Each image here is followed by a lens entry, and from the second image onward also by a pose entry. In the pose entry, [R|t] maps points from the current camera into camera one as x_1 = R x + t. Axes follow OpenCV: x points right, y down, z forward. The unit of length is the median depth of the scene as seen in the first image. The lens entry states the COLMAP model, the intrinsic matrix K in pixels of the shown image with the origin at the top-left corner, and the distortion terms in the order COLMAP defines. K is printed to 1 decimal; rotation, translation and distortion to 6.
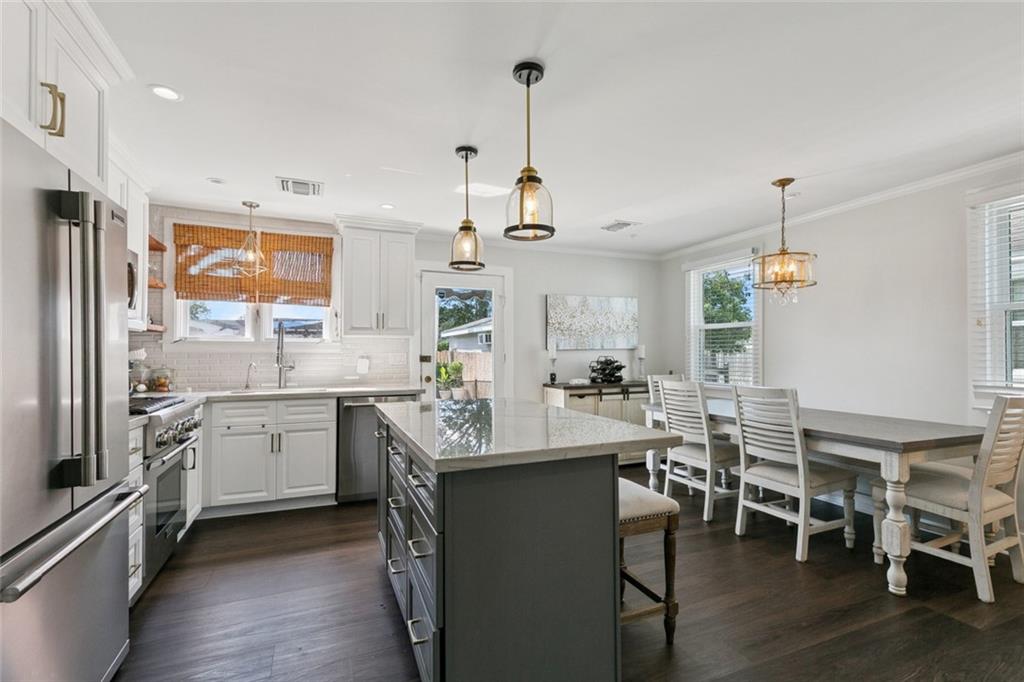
lens RADIAL K [[471.4, 0, 512.0], [0, 471.4, 341.0], [0, 0, 1]] dist [0.001955, 0.000106]
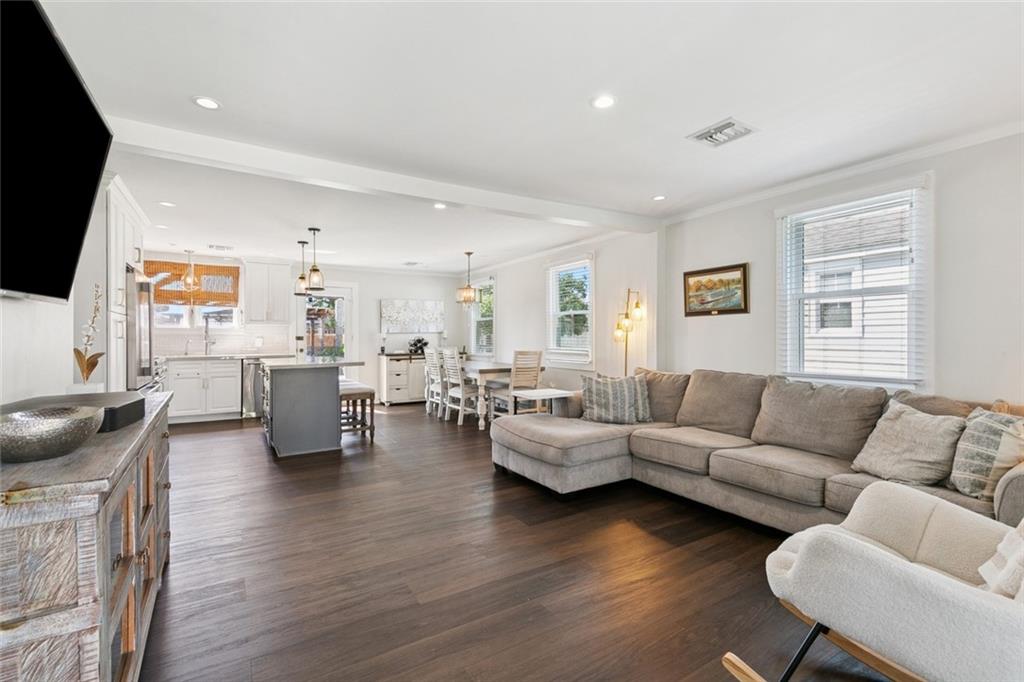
lens RADIAL K [[464.0, 0, 511.3], [0, 464.0, 329.2], [0, 0, 1]] dist [-0.001251, -0.000225]
pose [[0.987958, 0.001536, 0.154715, 0.334434], [-0.003178, 0.999941, 0.010367, -0.014782], [-0.154690, -0.010734, 0.987905, -0.816187]]
